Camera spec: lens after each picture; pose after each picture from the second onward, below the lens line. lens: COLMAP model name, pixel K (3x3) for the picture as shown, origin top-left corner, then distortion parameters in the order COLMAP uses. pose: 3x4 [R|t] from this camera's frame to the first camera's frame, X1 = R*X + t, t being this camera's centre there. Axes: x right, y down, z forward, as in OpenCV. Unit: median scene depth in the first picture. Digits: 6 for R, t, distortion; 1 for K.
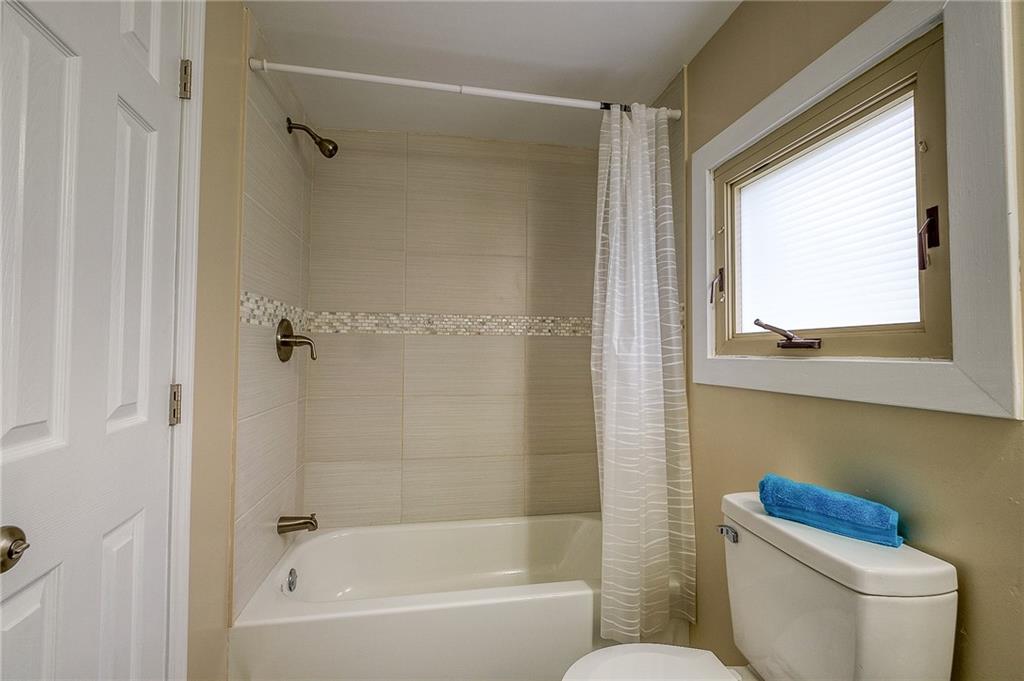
lens RADIAL K [[445.6, 0, 513.1], [0, 445.6, 342.2], [0, 0, 1]] dist [0.007670, -0.002415]
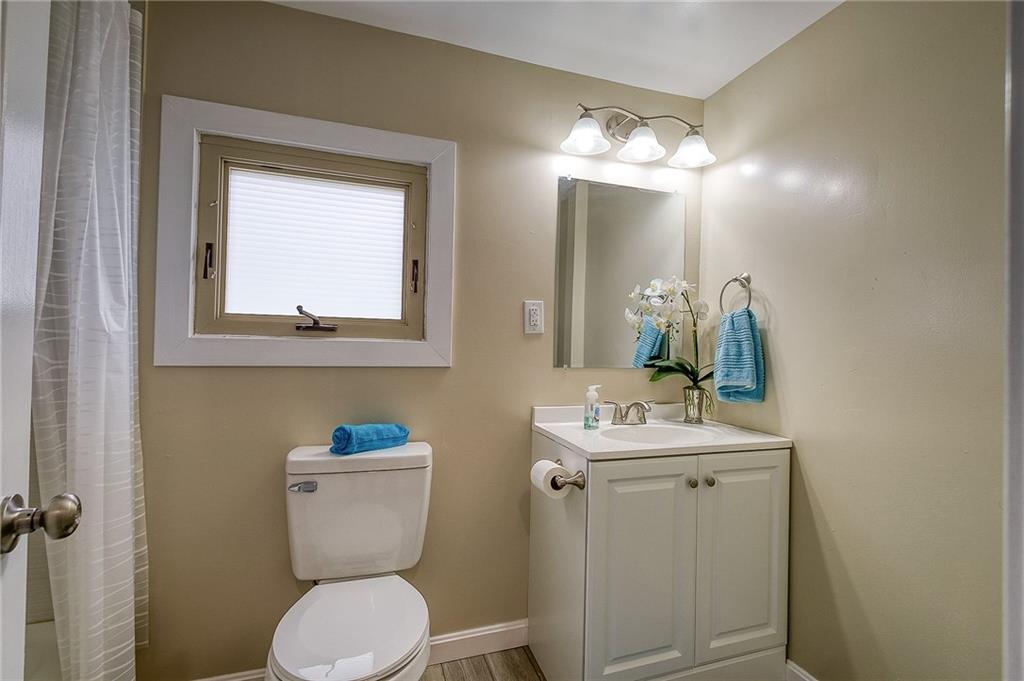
lens RADIAL K [[445.6, 0, 513.1], [0, 445.6, 343.1], [0, 0, 1]] dist [0.007670, -0.002415]
pose [[-0.111378, 0.000802, 0.993778, -0.691982], [-0.045520, 0.998946, -0.005908, 0.029939], [-0.992735, -0.045895, -0.111224, 0.564840]]
